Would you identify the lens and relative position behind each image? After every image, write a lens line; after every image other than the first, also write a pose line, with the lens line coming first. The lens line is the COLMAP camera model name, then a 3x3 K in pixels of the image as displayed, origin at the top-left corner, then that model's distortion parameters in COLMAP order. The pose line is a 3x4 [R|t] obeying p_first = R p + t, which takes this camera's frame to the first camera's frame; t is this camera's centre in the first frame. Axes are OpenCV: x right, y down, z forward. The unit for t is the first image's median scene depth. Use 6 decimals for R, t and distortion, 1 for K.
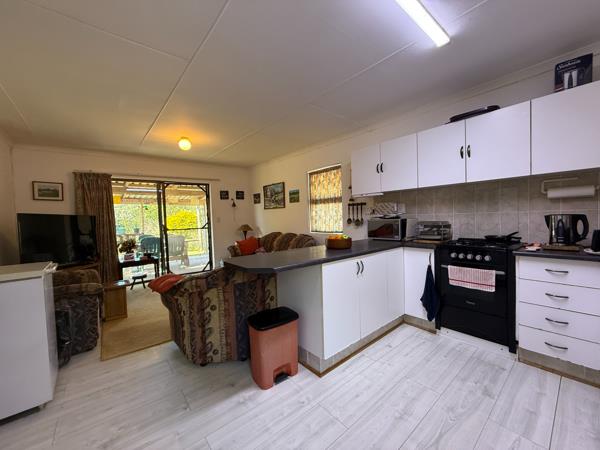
lens RADIAL K [[239.2, 0, 299.1], [0, 239.2, 225.4], [0, 0, 1]] dist [0.000854, 0.000181]
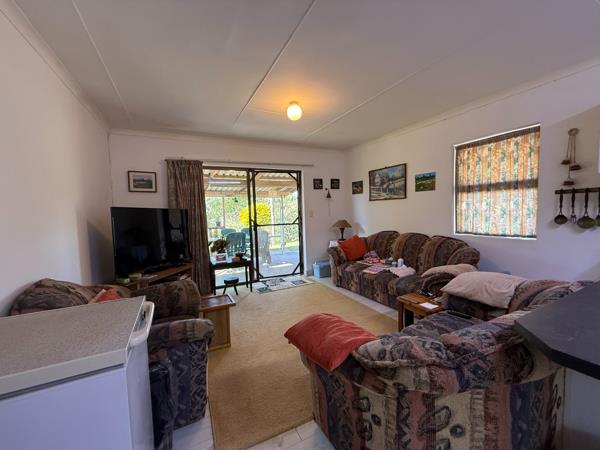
lens RADIAL K [[239.2, 0, 299.1], [0, 239.2, 225.4], [0, 0, 1]] dist [0.000854, 0.000181]
pose [[0.972175, 0.017430, -0.233604, -0.238802], [-0.009931, 0.999398, 0.033242, -0.014192], [0.234043, -0.029997, 0.971763, 0.235132]]
